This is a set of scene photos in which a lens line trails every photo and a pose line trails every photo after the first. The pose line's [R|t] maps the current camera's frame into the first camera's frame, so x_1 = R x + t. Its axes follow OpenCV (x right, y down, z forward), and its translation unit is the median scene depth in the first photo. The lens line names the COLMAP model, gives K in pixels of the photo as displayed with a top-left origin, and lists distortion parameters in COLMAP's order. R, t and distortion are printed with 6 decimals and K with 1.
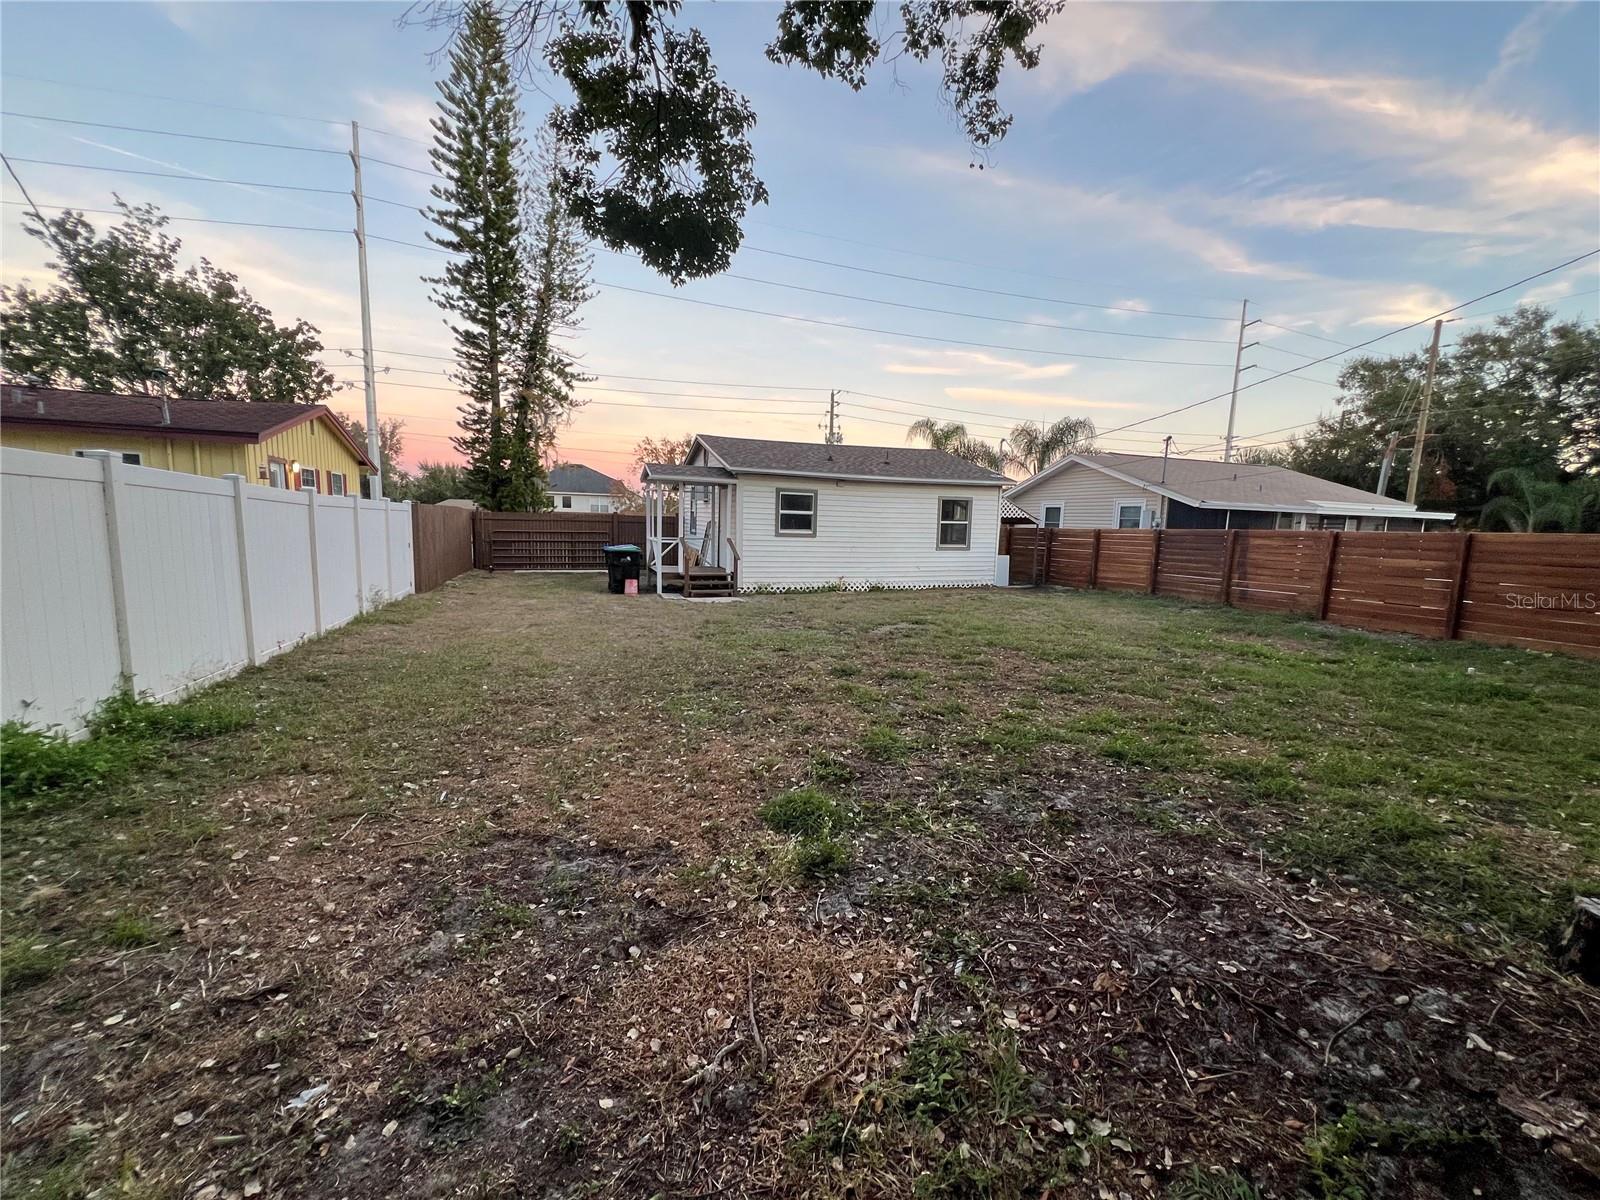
lens RADIAL K [[690.0, 0, 800.1], [0, 690.0, 600.5], [0, 0, 1]] dist [0.016071, -0.000101]
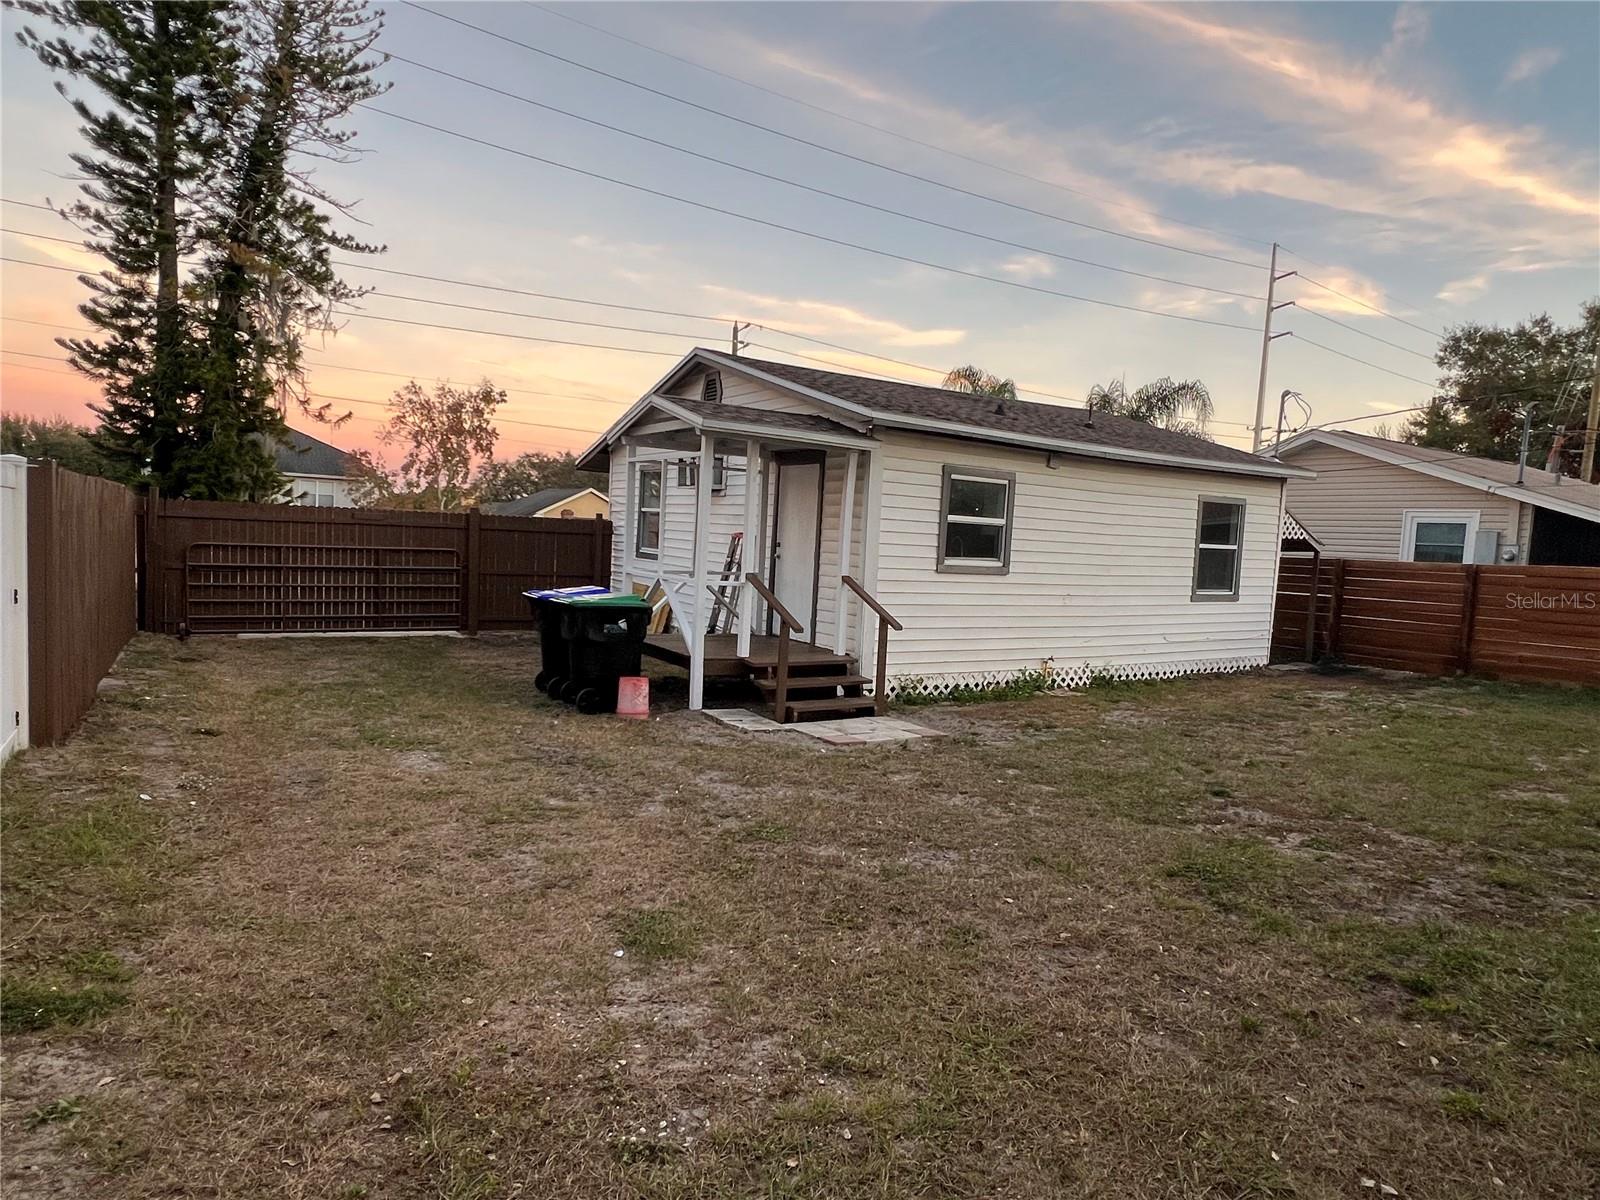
lens RADIAL K [[938.5, 0, 803.7], [0, 938.5, 601.9], [0, 0, 1]] dist [0.013178, -0.002861]
pose [[0.975484, 0.006074, 0.219986, -0.145590], [0.000911, 0.999499, -0.031637, -0.032962], [-0.220068, 0.031061, 0.974990, 0.255130]]
